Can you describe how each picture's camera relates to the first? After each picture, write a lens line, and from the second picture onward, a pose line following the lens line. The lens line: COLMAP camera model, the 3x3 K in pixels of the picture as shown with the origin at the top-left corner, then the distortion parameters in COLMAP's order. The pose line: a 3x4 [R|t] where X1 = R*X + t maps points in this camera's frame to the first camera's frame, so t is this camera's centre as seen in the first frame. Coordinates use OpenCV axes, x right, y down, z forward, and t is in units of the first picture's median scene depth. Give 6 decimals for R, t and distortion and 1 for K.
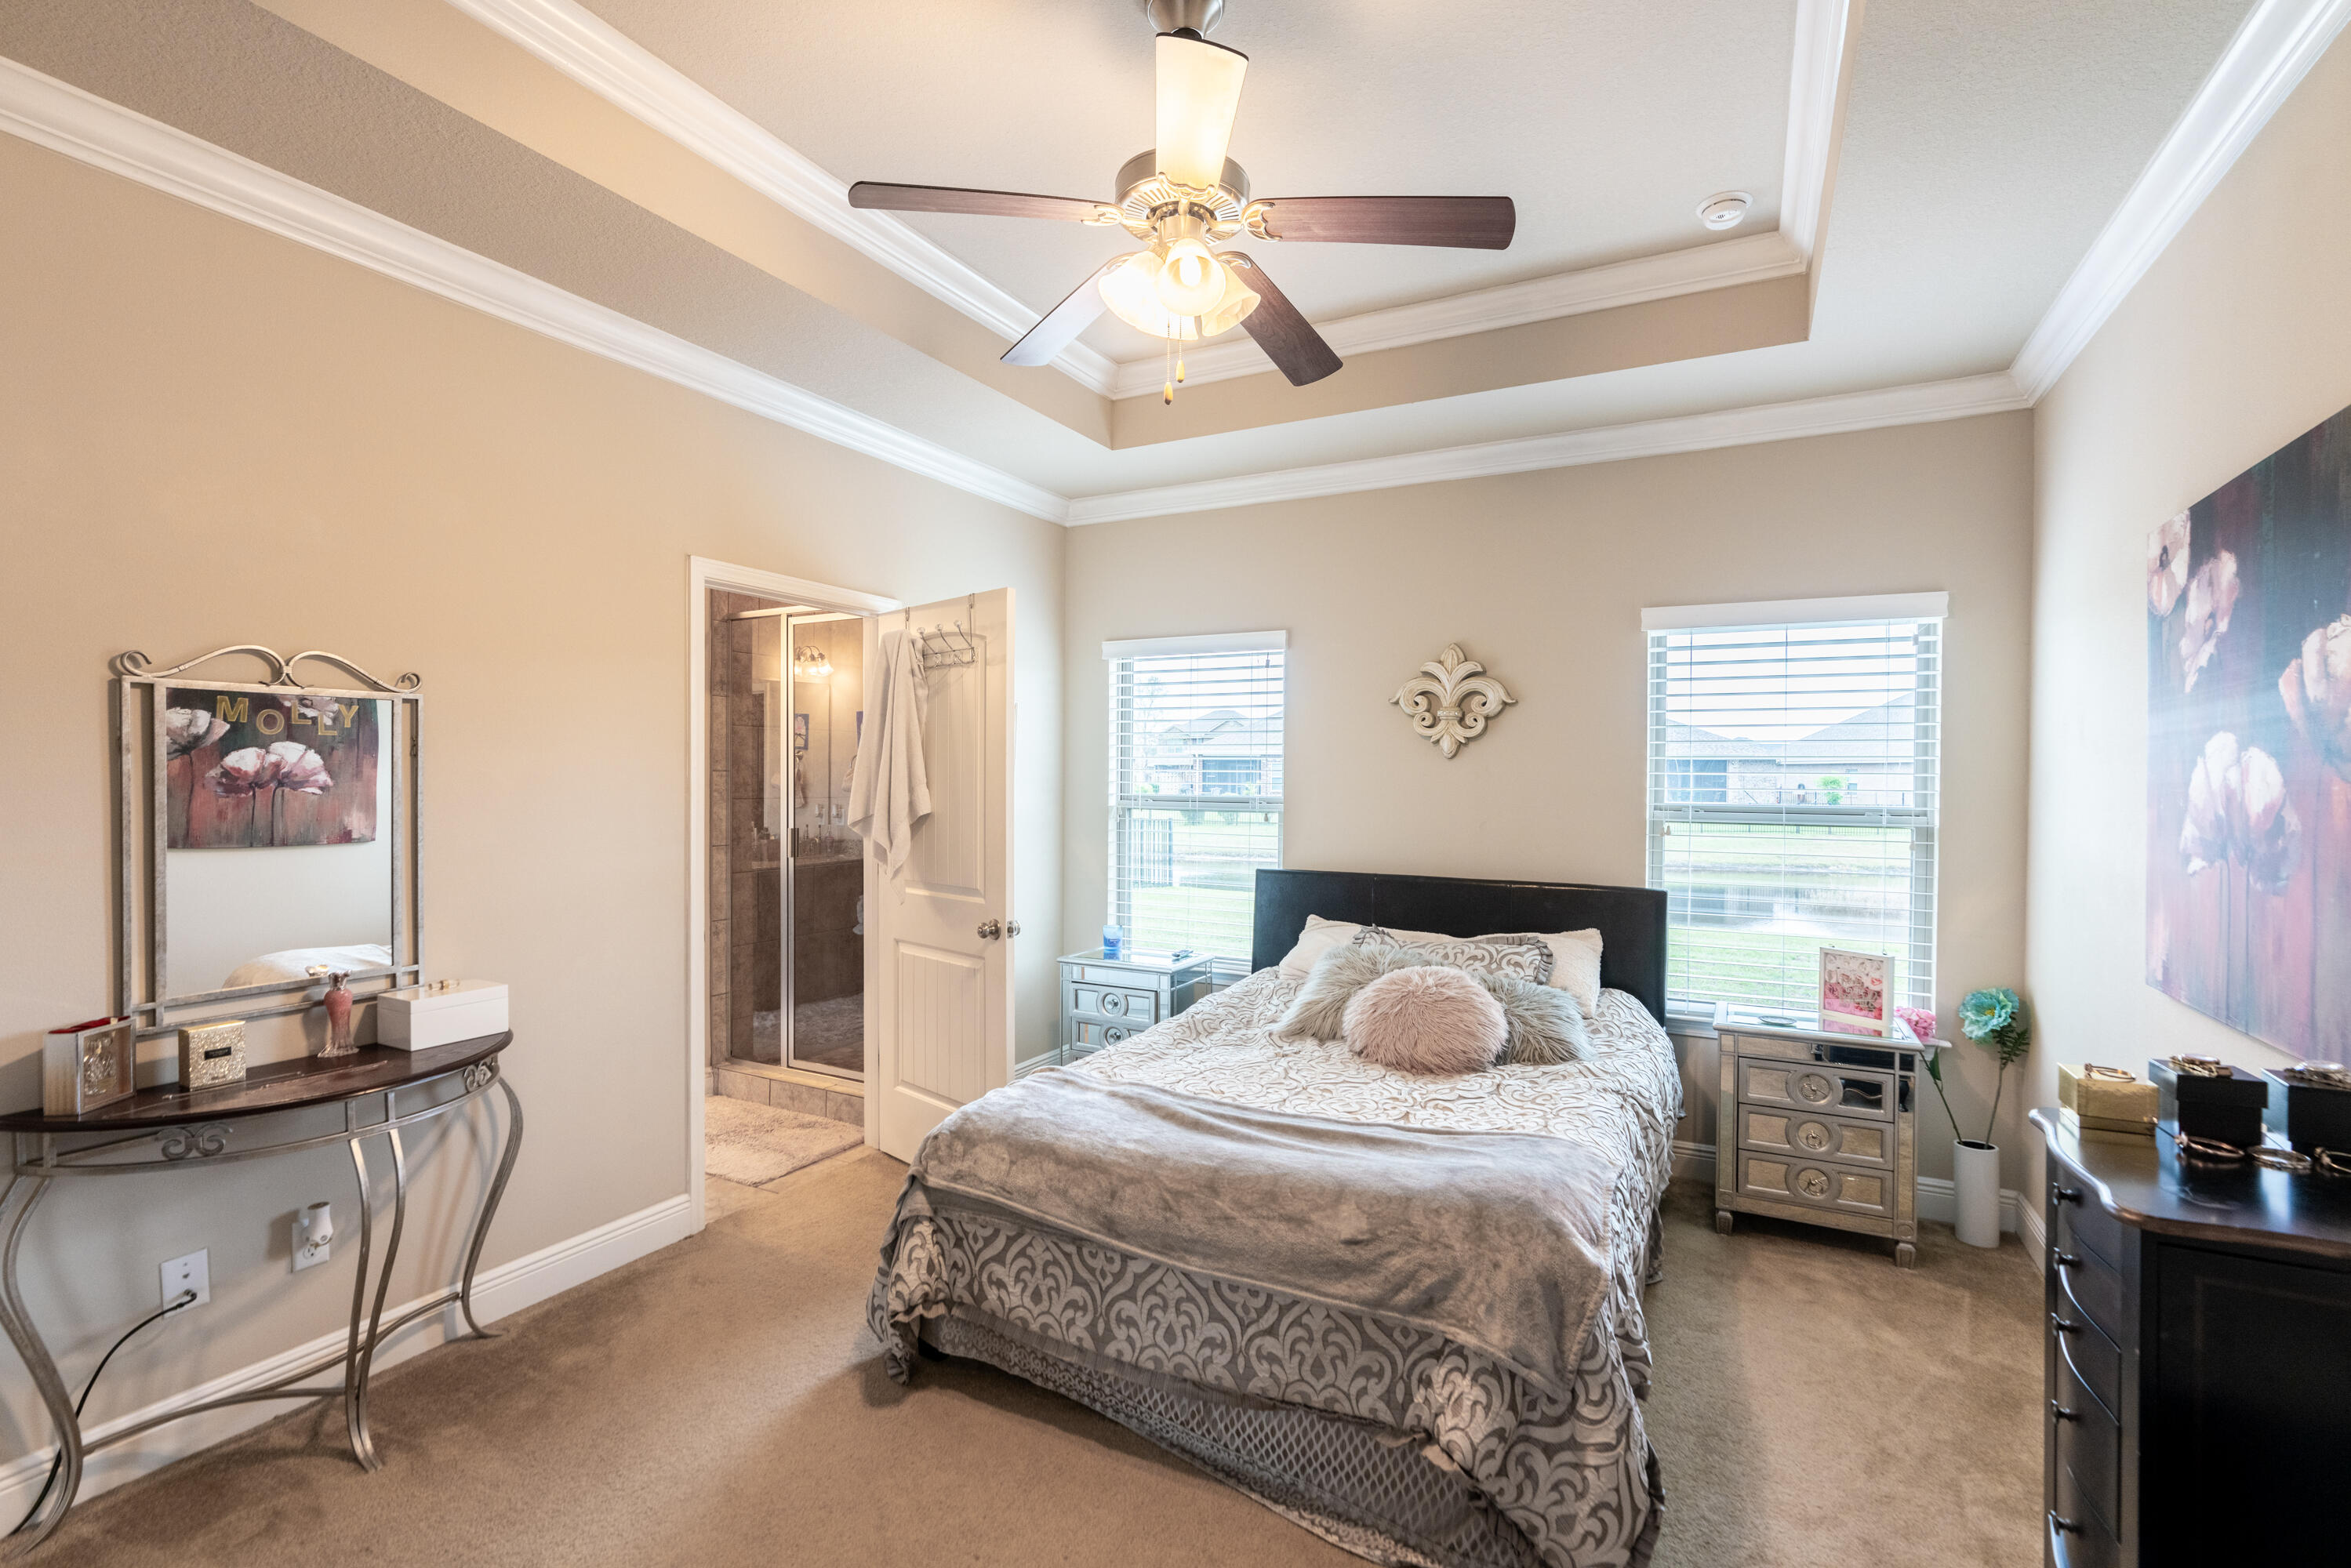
lens RADIAL K [[1059.8, 0, 1175.4], [0, 1059.8, 787.2], [0, 0, 1]] dist [-0.007884, 0.009439]
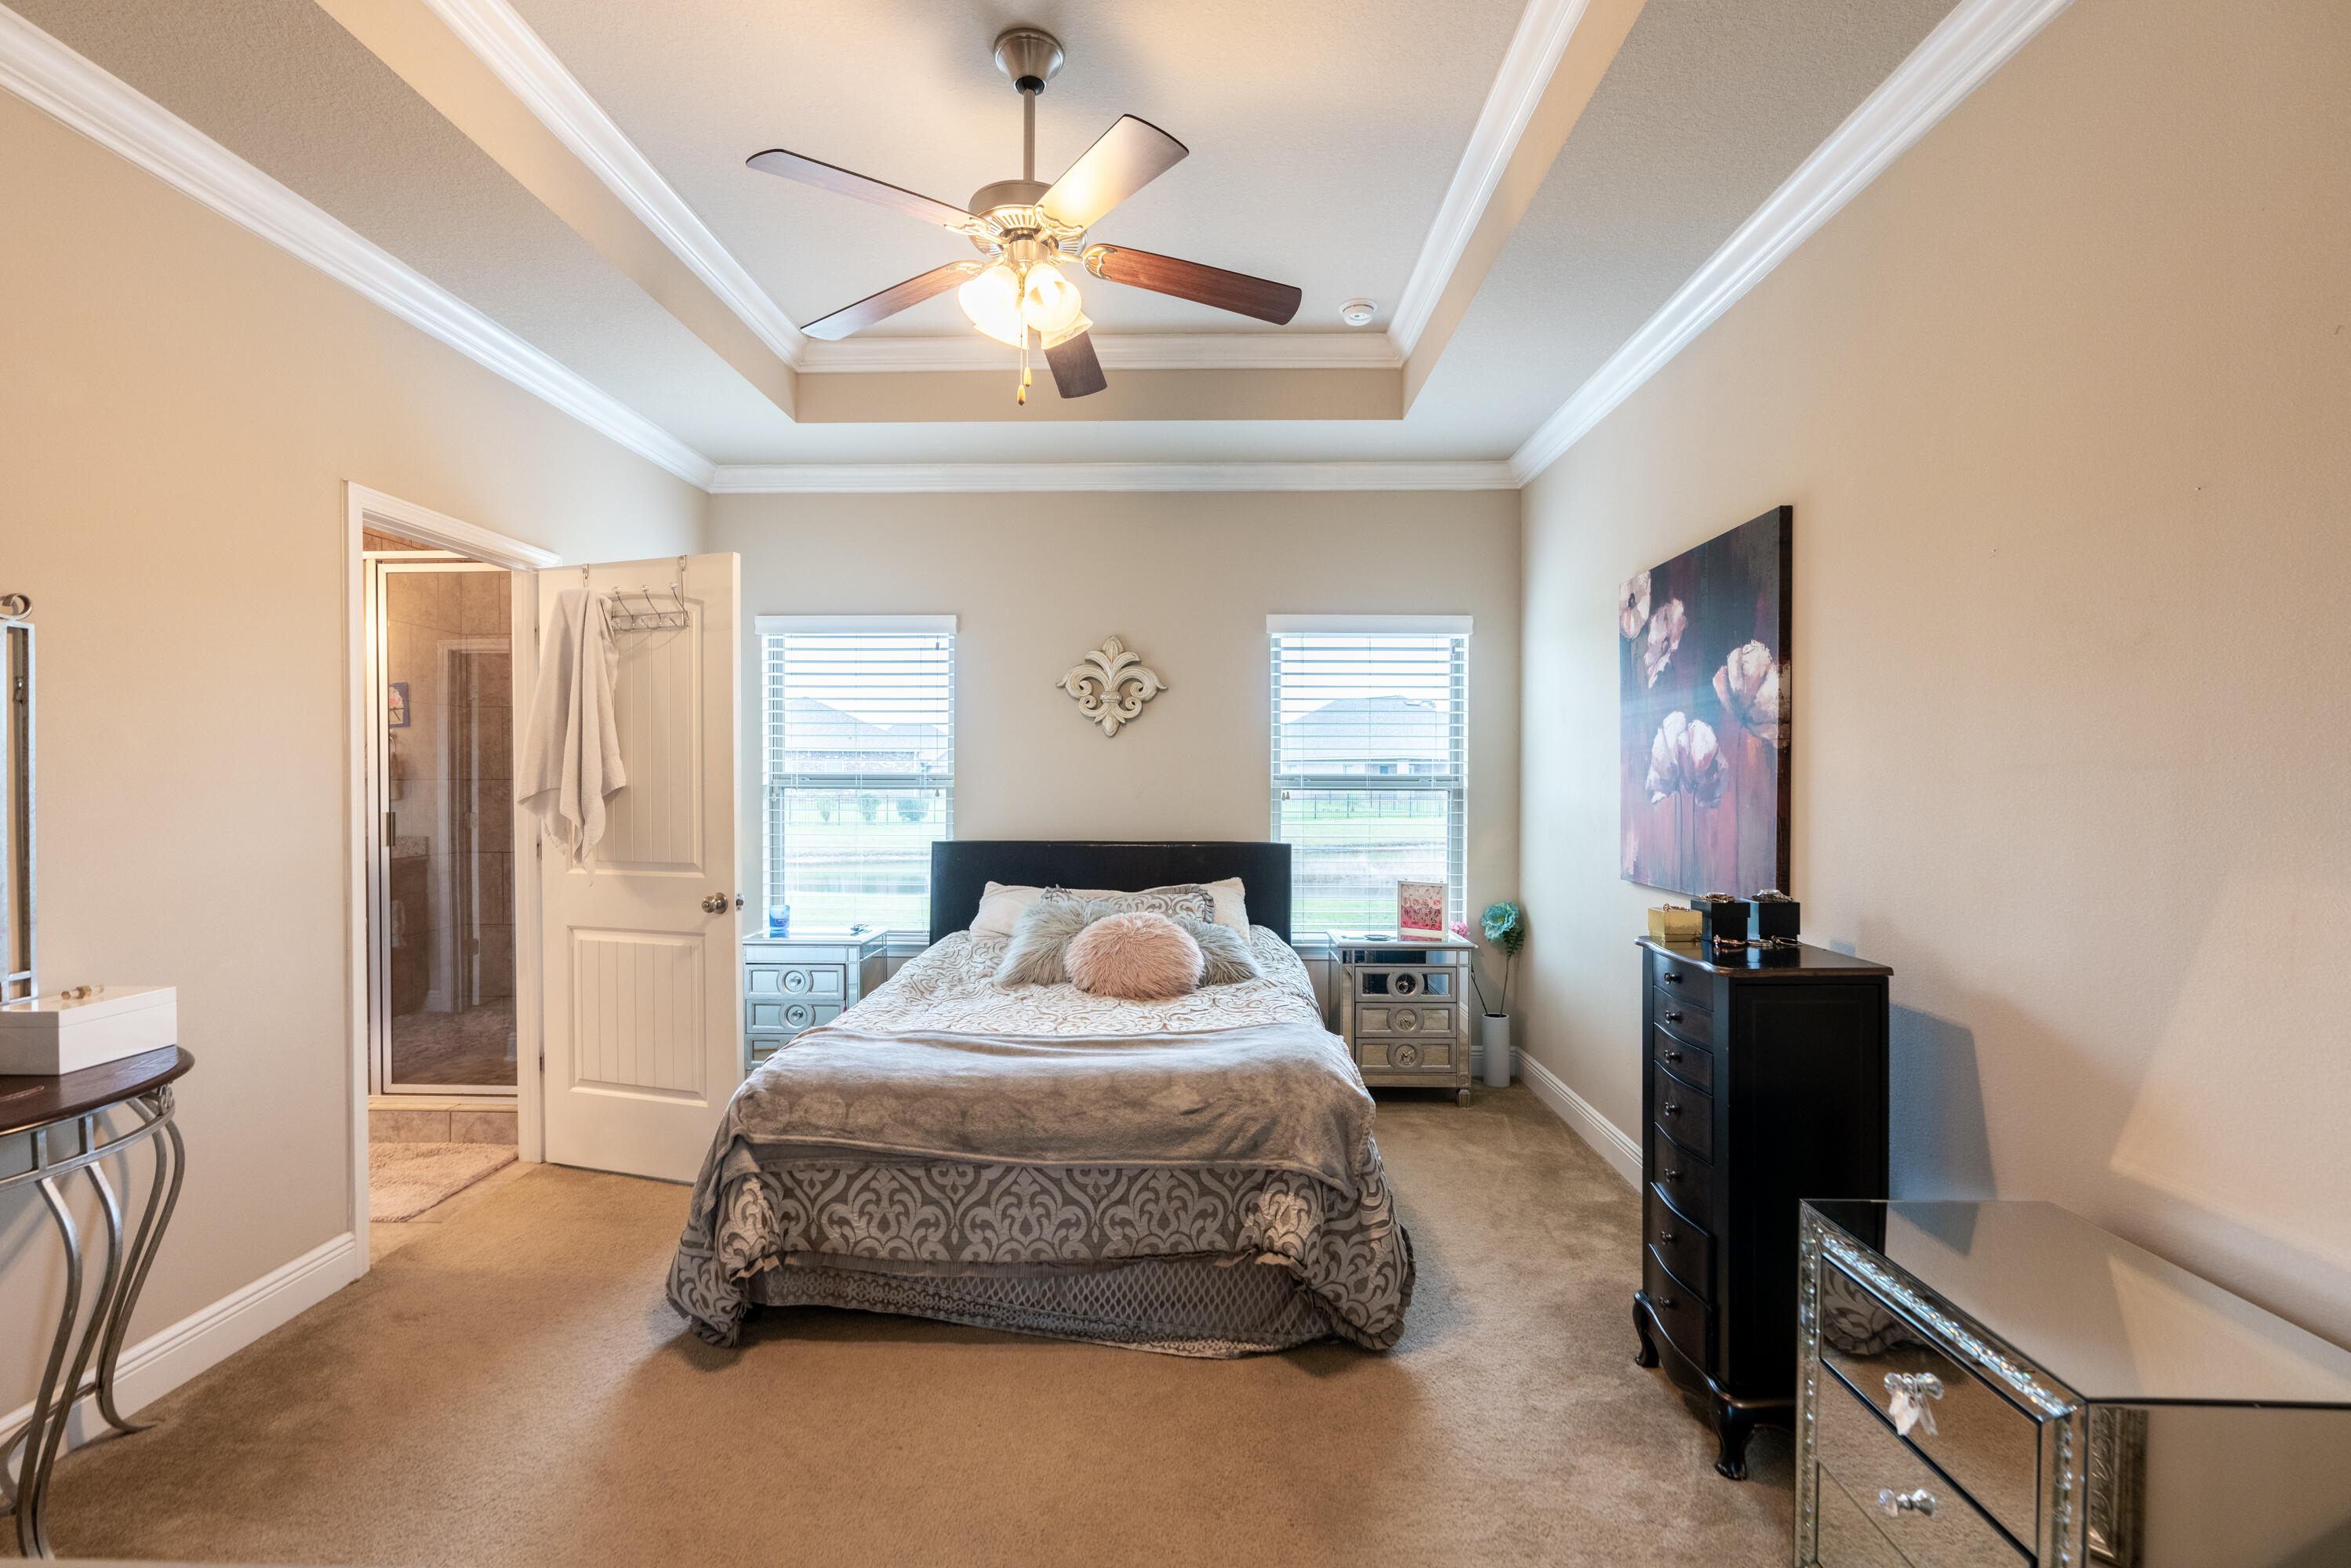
lens RADIAL K [[1055.8, 0, 1175.5], [0, 1055.8, 784.0], [0, 0, 1]] dist [0.000916, 0.000895]
pose [[0.895806, -0.008877, 0.444356, -0.316929], [0.008835, 0.999959, 0.002166, 0.037374], [-0.444357, 0.001986, 0.895848, -0.074928]]
